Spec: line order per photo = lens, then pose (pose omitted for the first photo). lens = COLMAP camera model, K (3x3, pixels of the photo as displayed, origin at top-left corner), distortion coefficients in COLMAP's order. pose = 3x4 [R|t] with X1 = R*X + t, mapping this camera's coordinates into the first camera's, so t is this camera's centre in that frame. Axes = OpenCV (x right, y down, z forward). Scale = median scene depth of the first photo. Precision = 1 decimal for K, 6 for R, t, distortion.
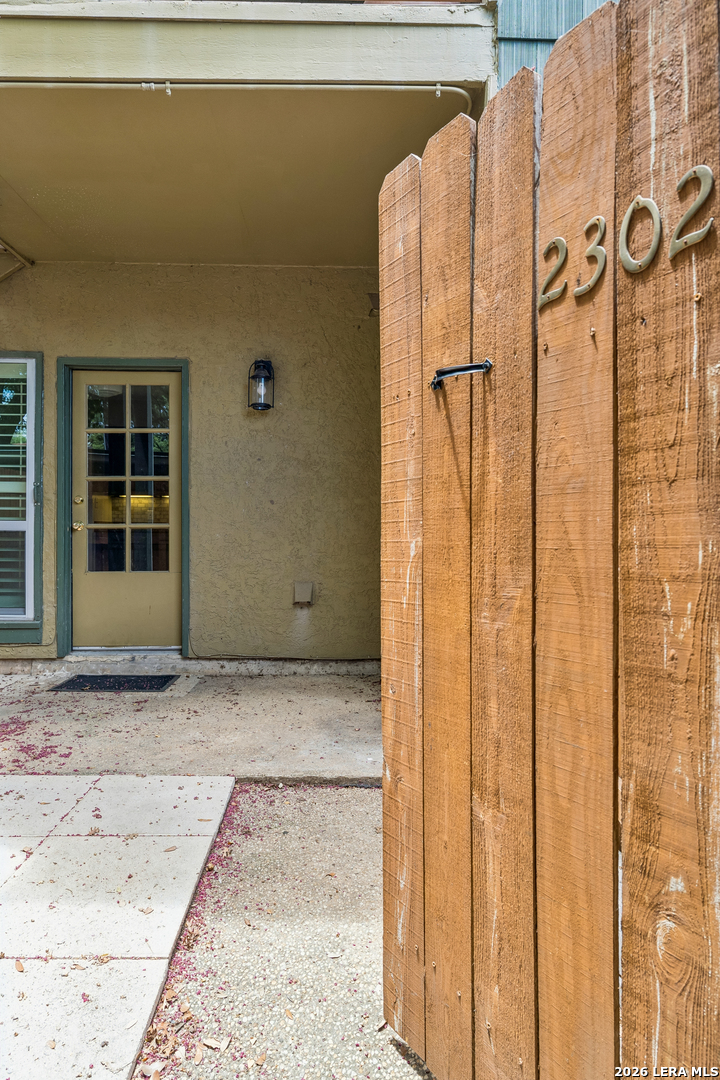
lens RADIAL K [[620.5, 0, 359.7], [0, 620.5, 539.1], [0, 0, 1]] dist [-0.003973, -0.000604]
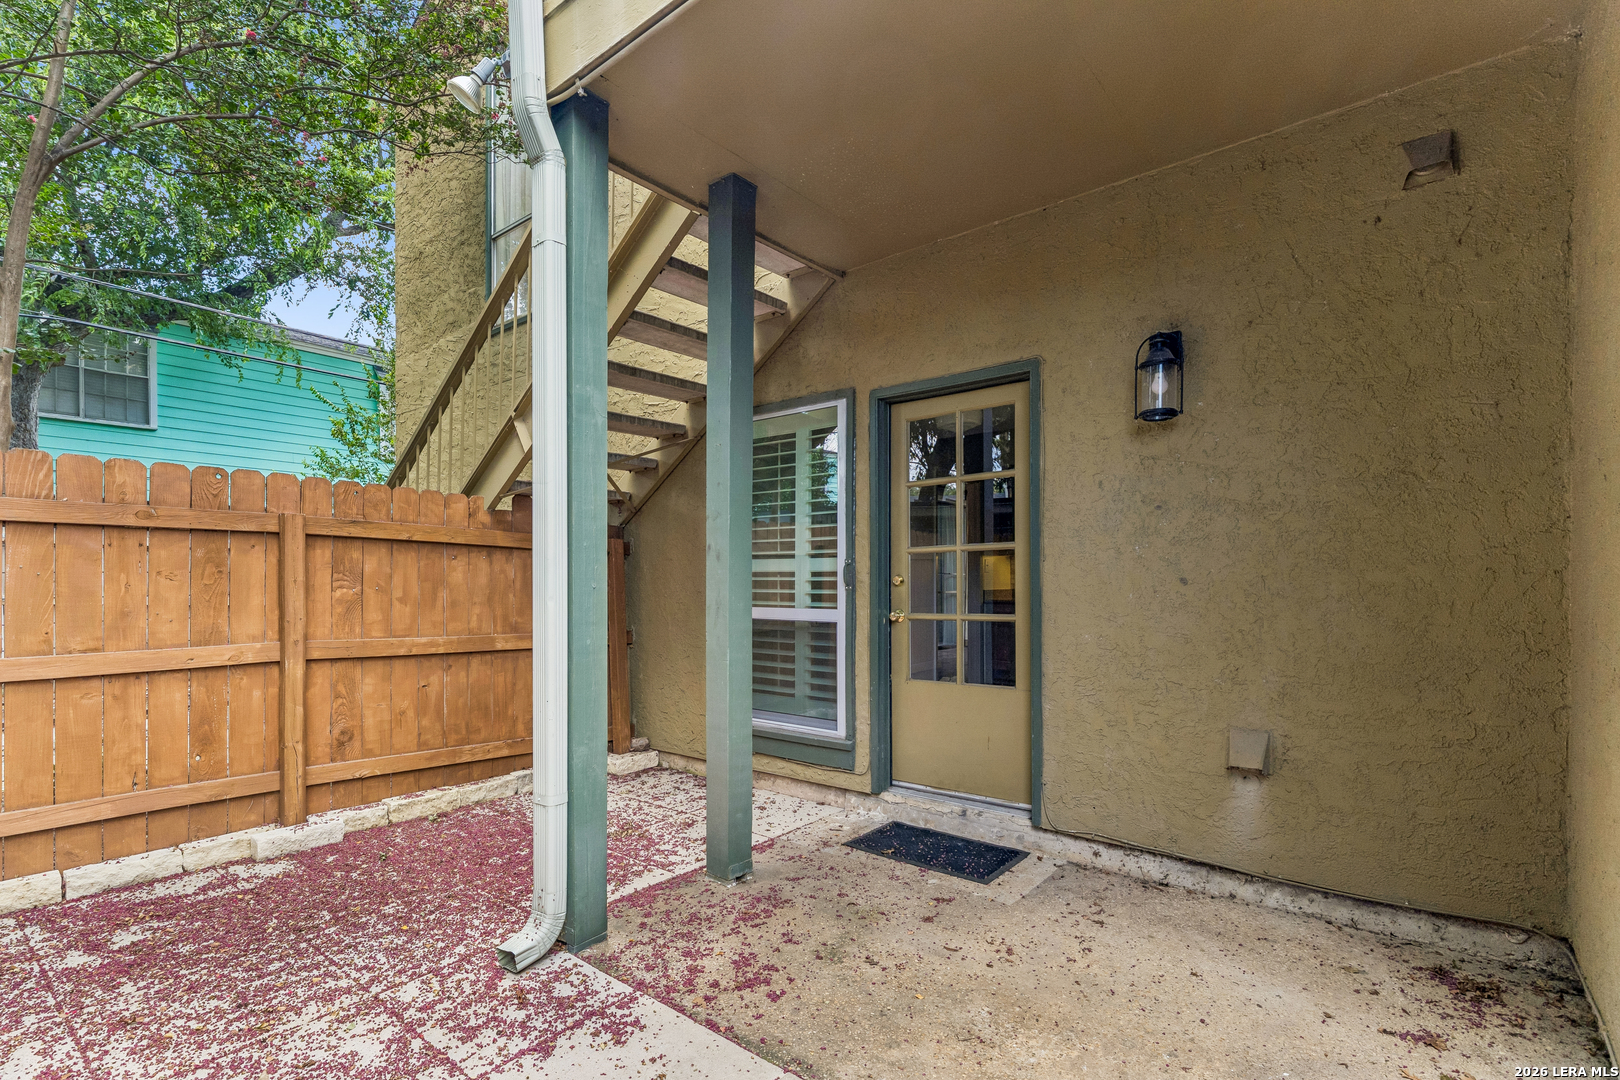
lens RADIAL K [[748.5, 0, 816.7], [0, 748.5, 584.6], [0, 0, 1]] dist [0.006023, -0.000017]
pose [[0.754246, -0.005072, -0.656572, 0.054131], [0.002029, 0.999983, -0.005395, -0.053713], [0.656589, 0.002737, 0.754244, 0.270196]]
